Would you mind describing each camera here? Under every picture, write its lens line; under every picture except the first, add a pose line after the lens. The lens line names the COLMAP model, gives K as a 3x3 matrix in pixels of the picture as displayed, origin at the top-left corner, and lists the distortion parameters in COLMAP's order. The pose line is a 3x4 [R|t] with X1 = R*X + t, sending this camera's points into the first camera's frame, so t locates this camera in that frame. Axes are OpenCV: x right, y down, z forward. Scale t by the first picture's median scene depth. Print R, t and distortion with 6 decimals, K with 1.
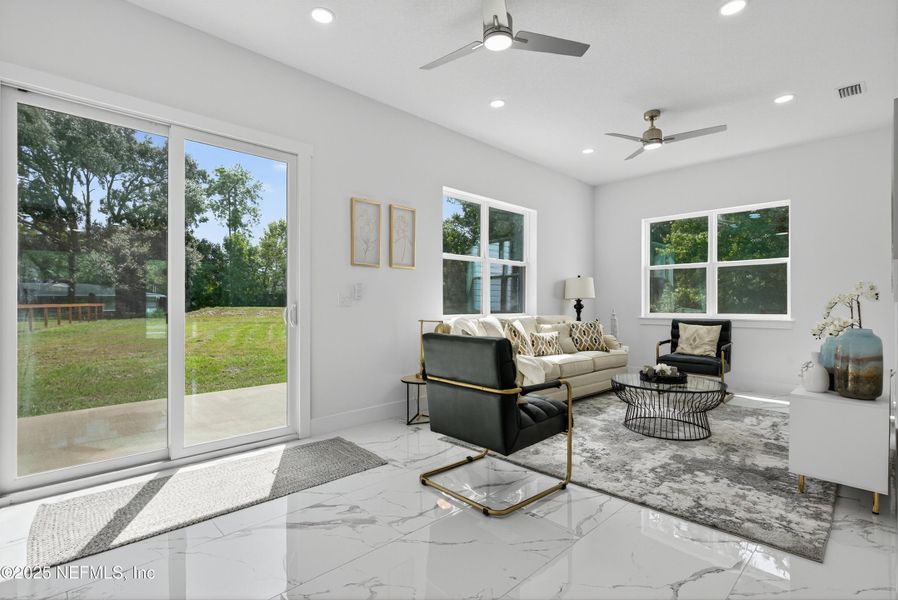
lens RADIAL K [[428.6, 0, 460.0], [0, 428.6, 301.5], [0, 0, 1]] dist [0.011059, -0.003444]
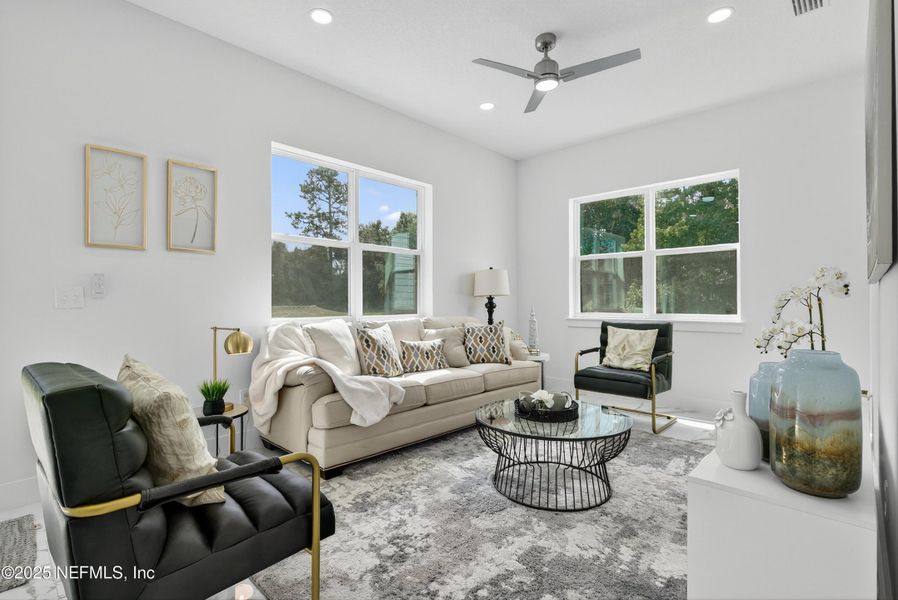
lens RADIAL K [[428.6, 0, 457.2], [0, 428.6, 297.5], [0, 0, 1]] dist [0.011059, -0.003444]
pose [[0.999354, -0.003505, 0.035763, 0.266920], [0.003638, 0.999987, -0.003669, -0.000014], [-0.035750, 0.003797, 0.999354, 0.278686]]
